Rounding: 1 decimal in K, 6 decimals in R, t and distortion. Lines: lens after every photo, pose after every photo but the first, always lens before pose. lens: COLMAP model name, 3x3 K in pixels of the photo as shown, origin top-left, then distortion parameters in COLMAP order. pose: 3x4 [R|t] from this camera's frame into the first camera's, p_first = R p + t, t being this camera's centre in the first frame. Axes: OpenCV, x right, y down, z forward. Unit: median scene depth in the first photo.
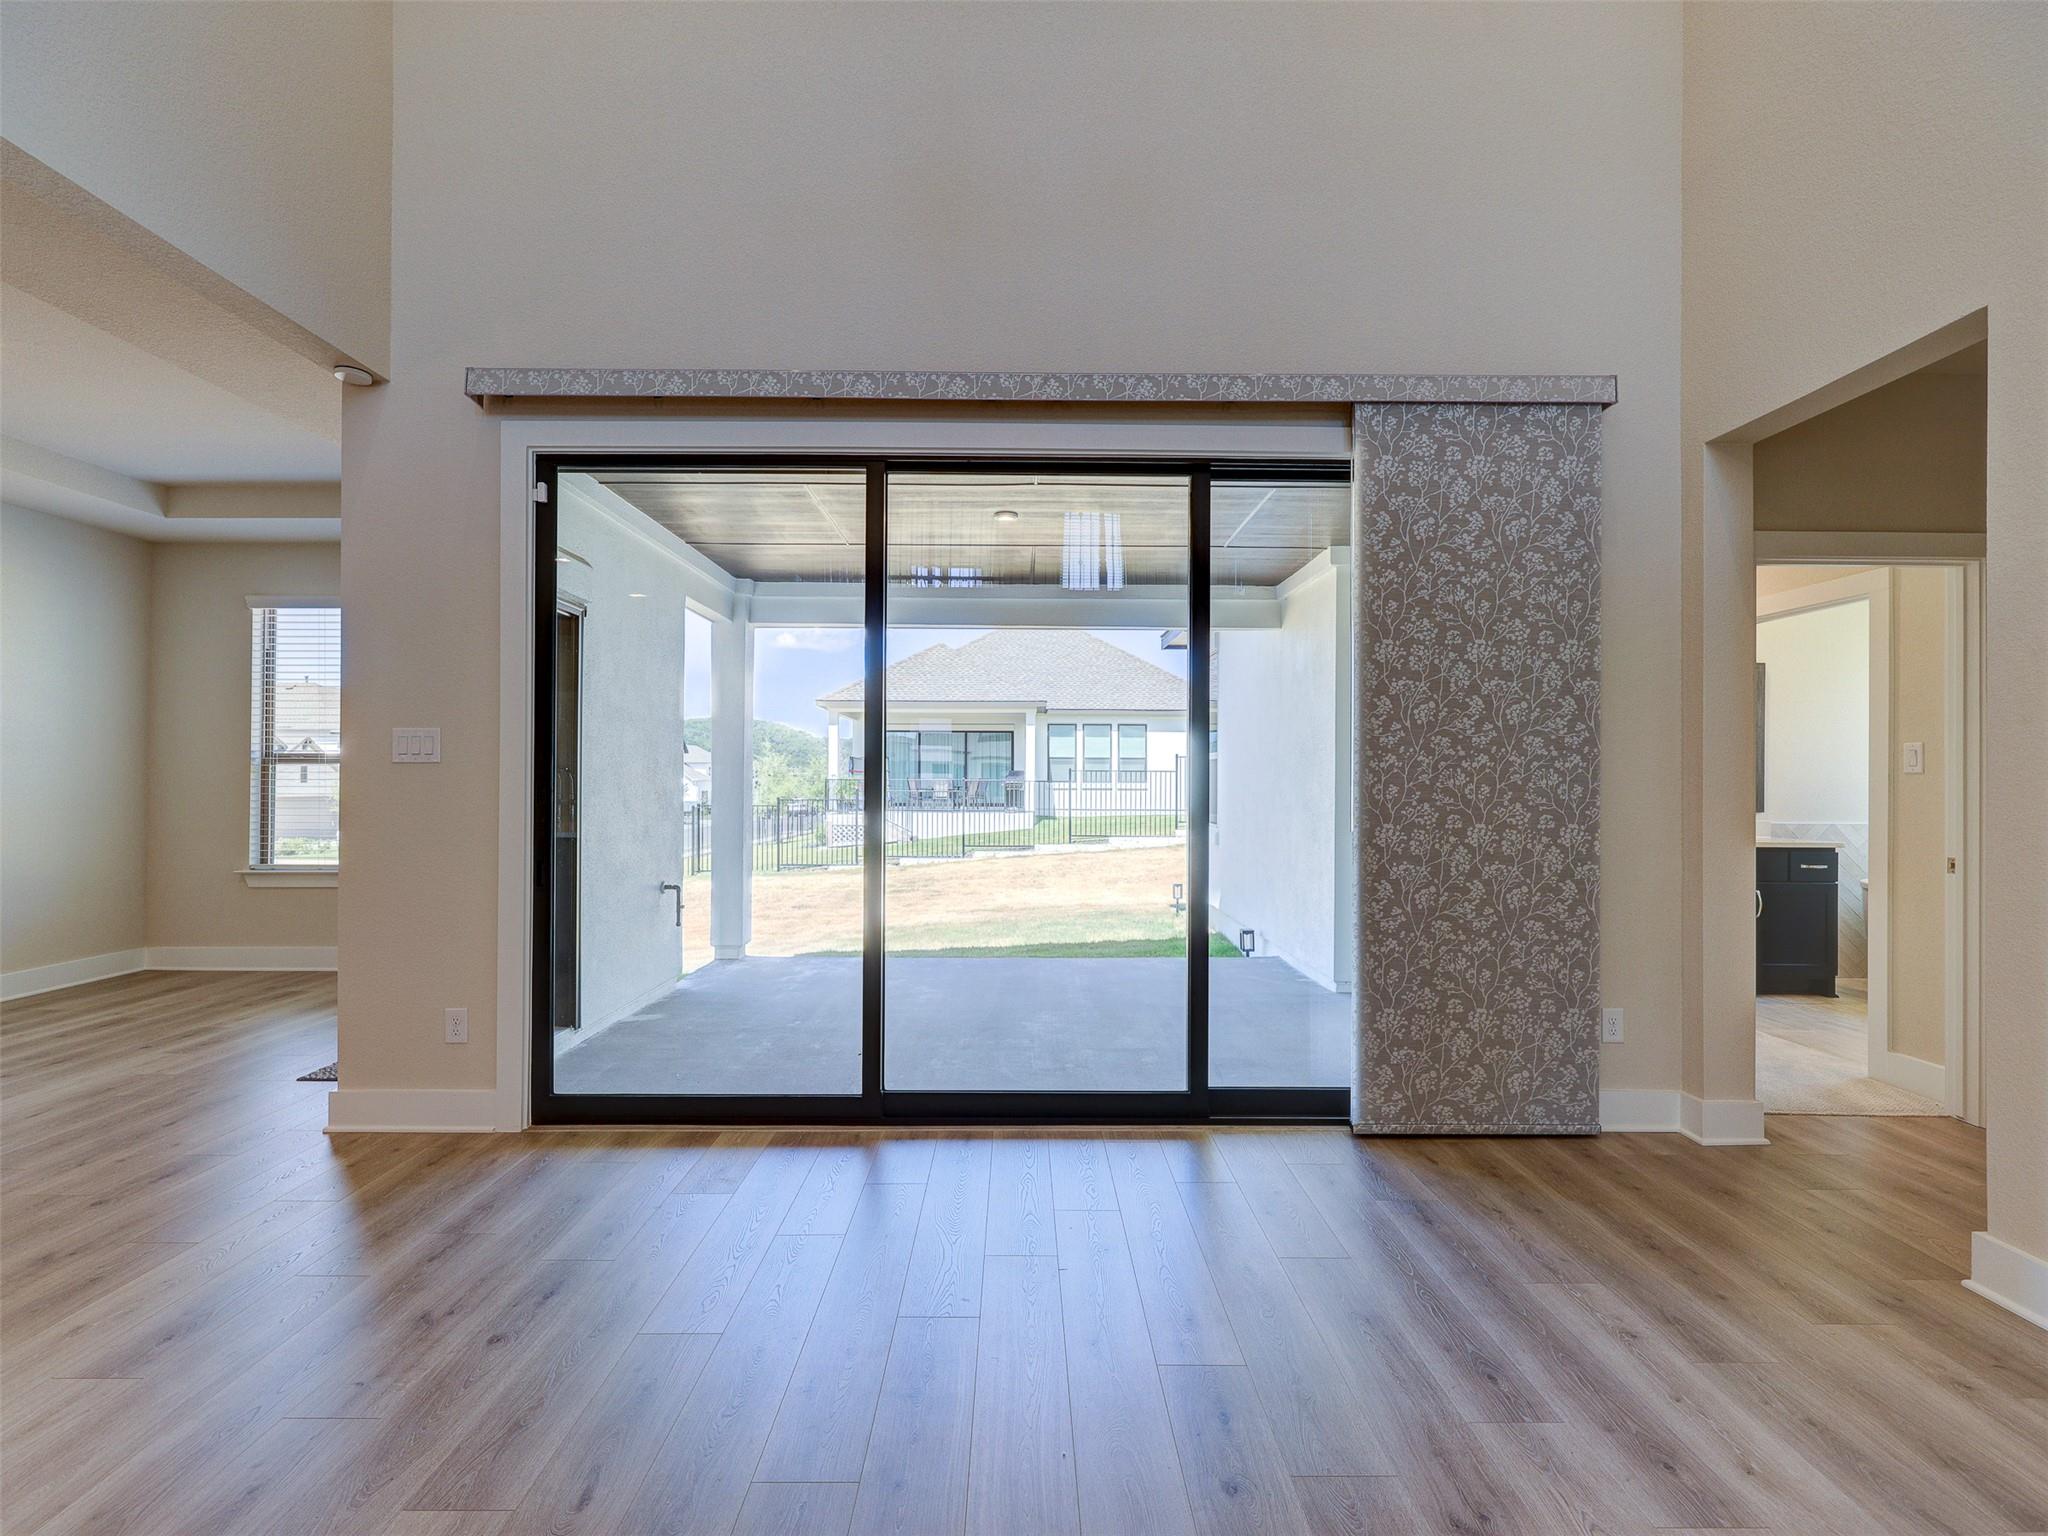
lens RADIAL K [[920.8, 0, 1025.4], [0, 920.8, 776.4], [0, 0, 1]] dist [0.001244, 0.001097]
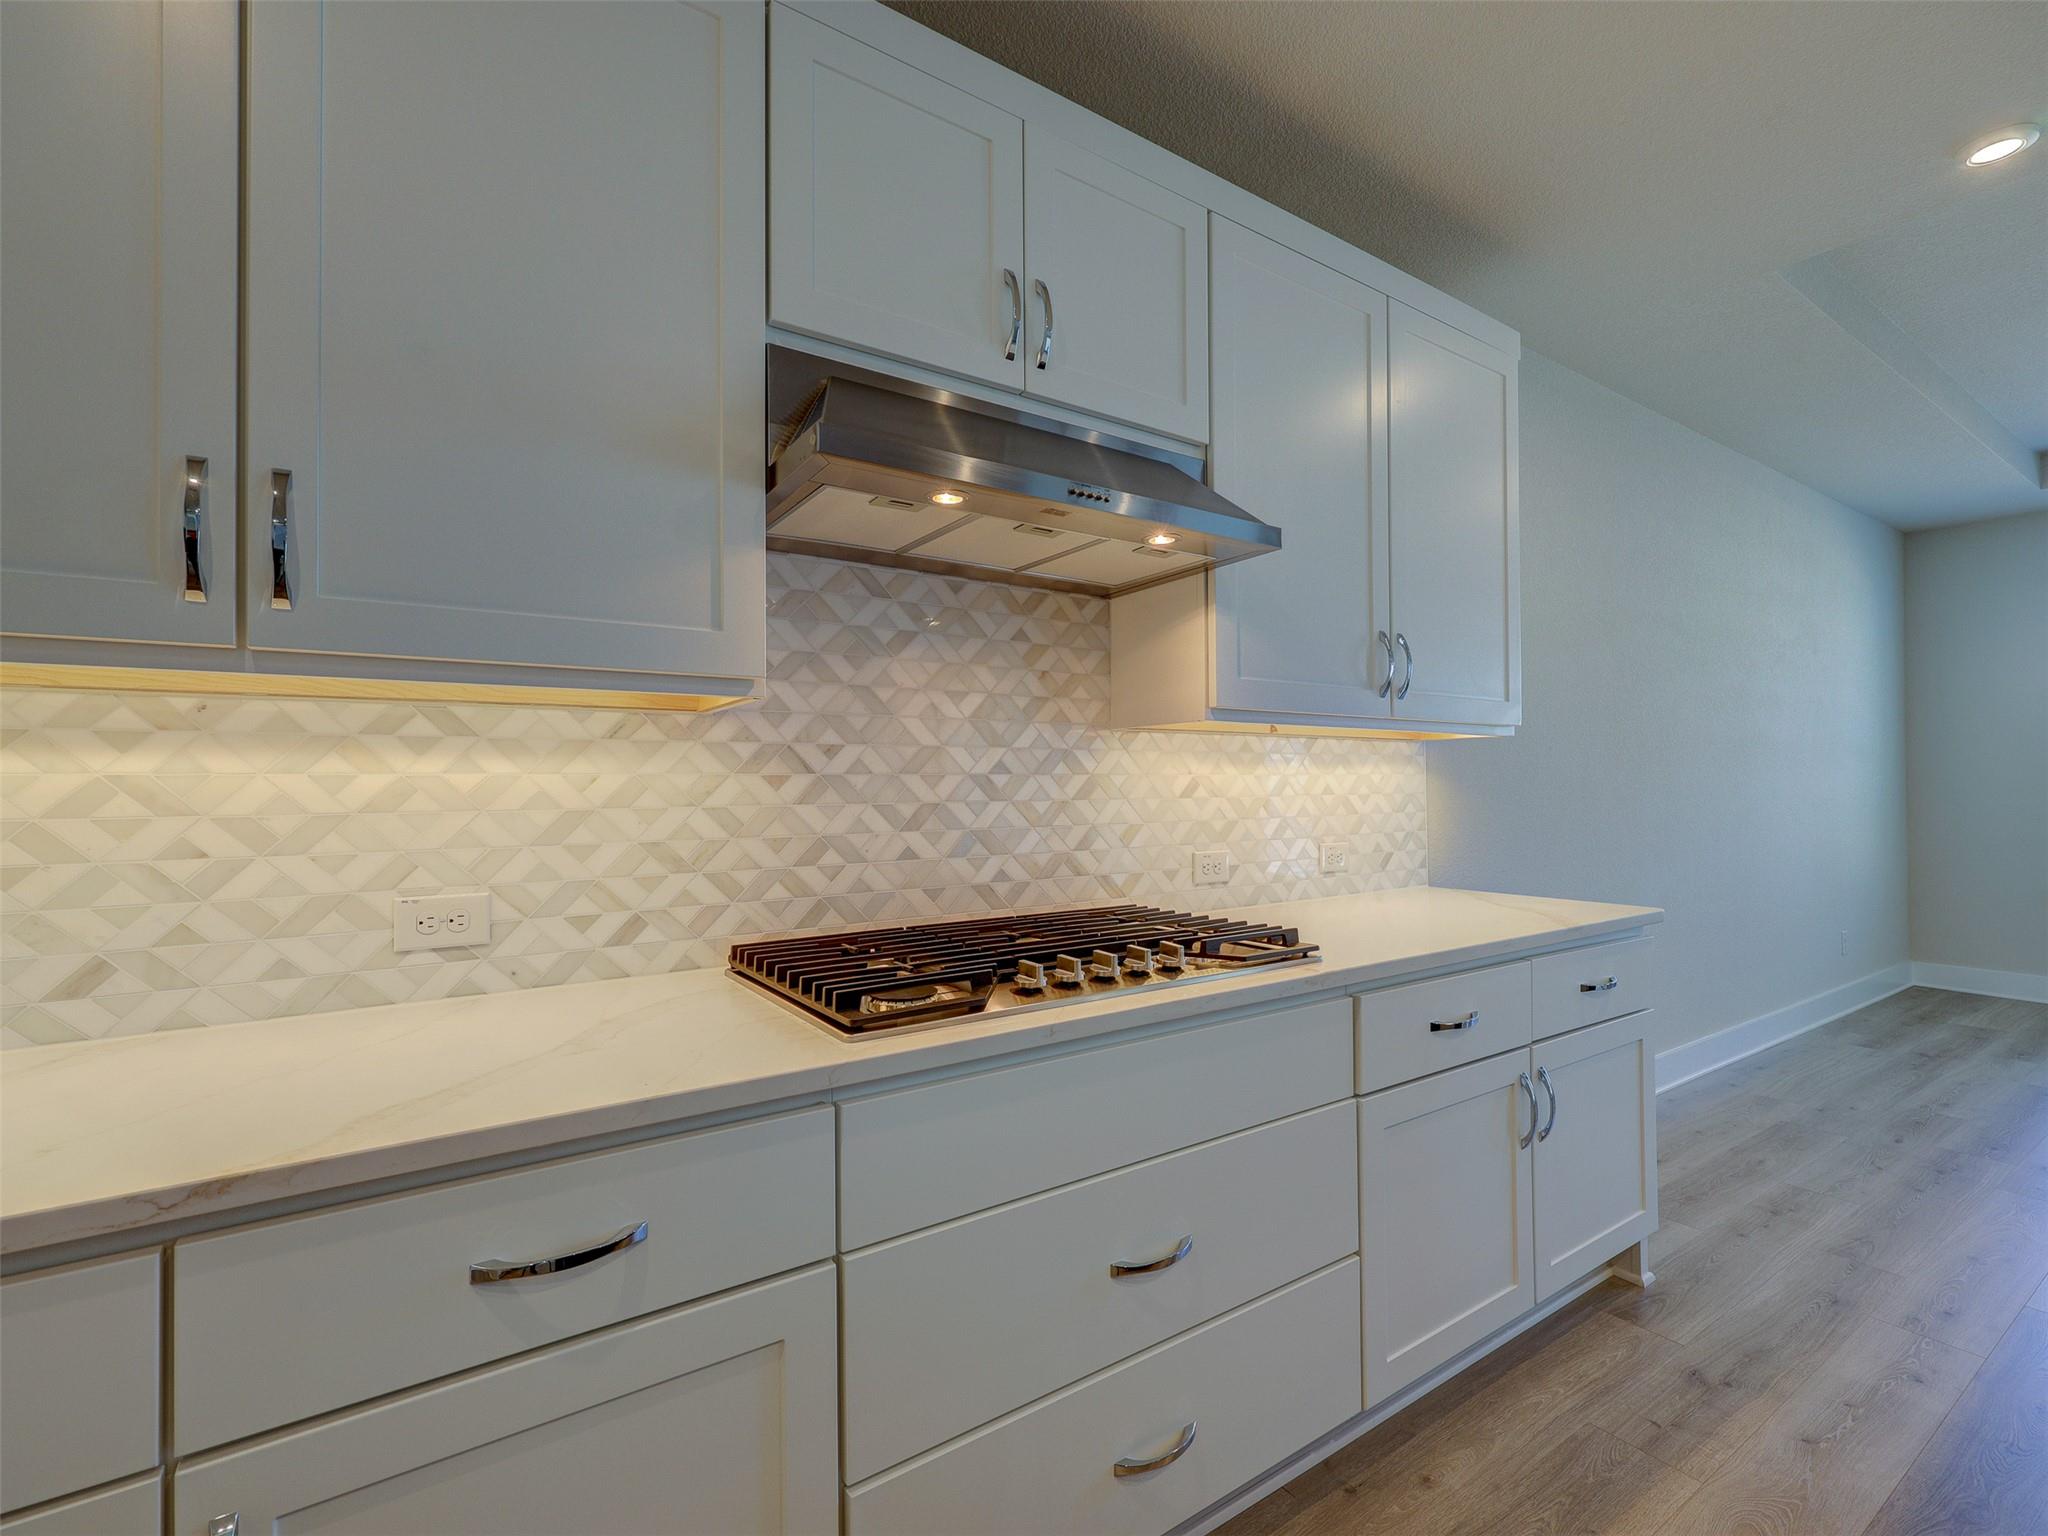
lens RADIAL K [[925.6, 0, 1022.0], [0, 925.6, 776.8], [0, 0, 1]] dist [0.001199, 0.000279]
pose [[0.556332, -0.014202, -0.830839, -1.180648], [0.011326, 0.999891, -0.009508, -0.007851], [0.830883, -0.004121, 0.556432, -0.498278]]
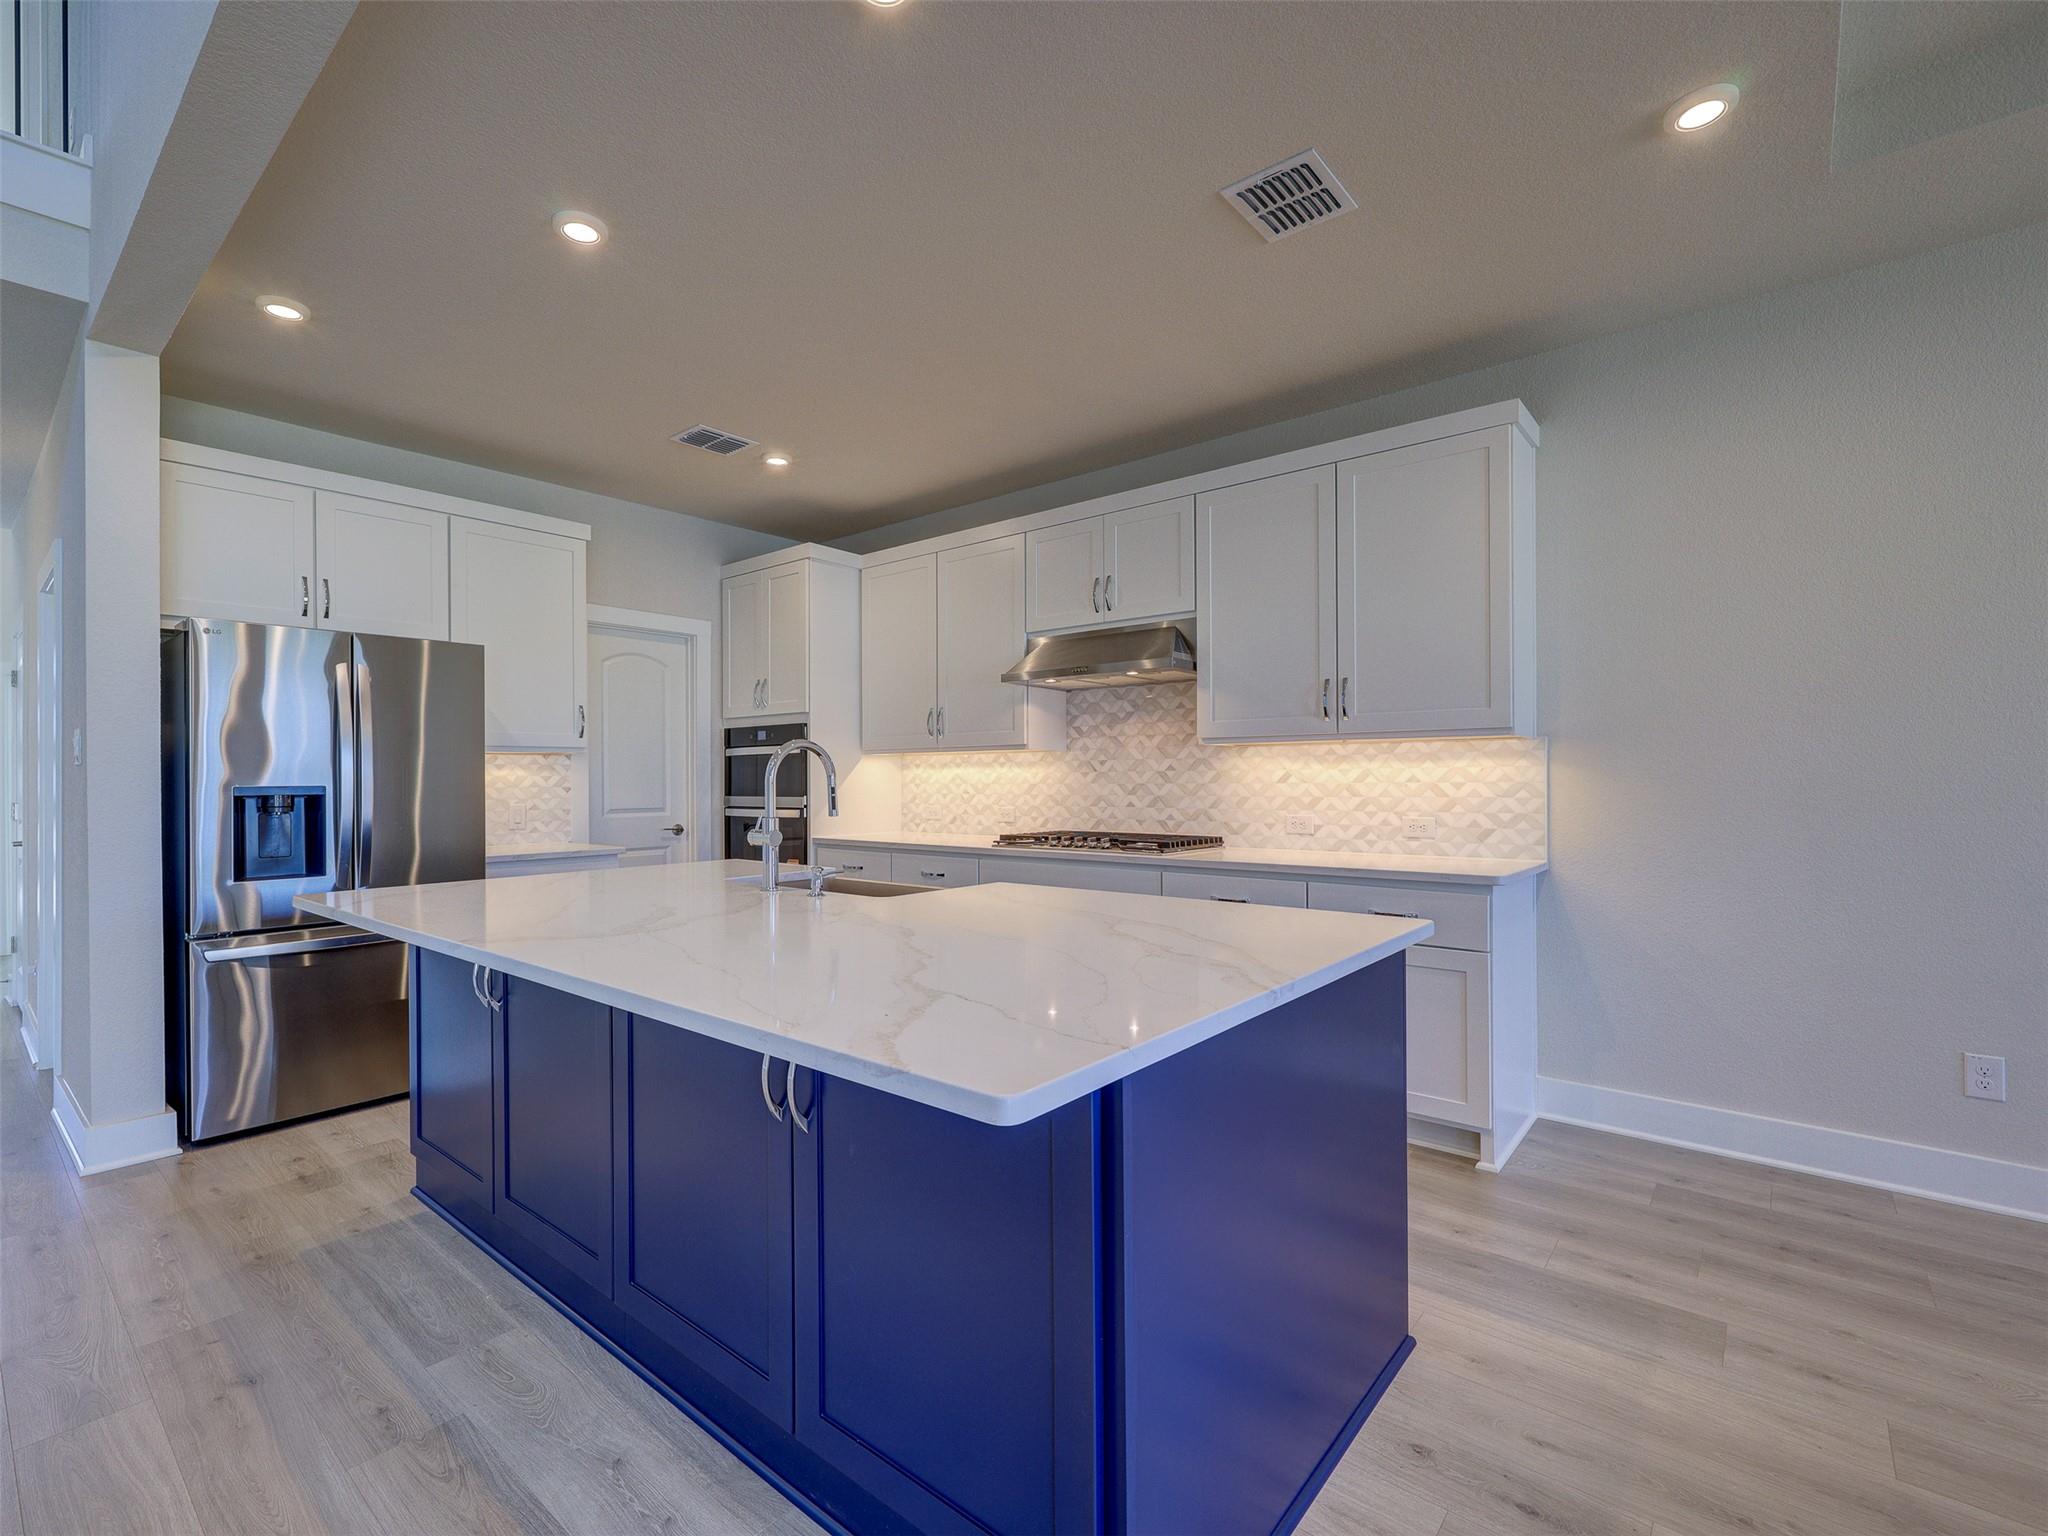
lens RADIAL K [[925.6, 0, 1022.0], [0, 925.6, 776.8], [0, 0, 1]] dist [0.001199, 0.000279]
pose [[-0.646602, 0.001741, -0.762826, -0.564858], [0.008682, 0.999949, -0.005076, -0.002327], [0.762778, -0.009905, -0.646584, 0.489489]]
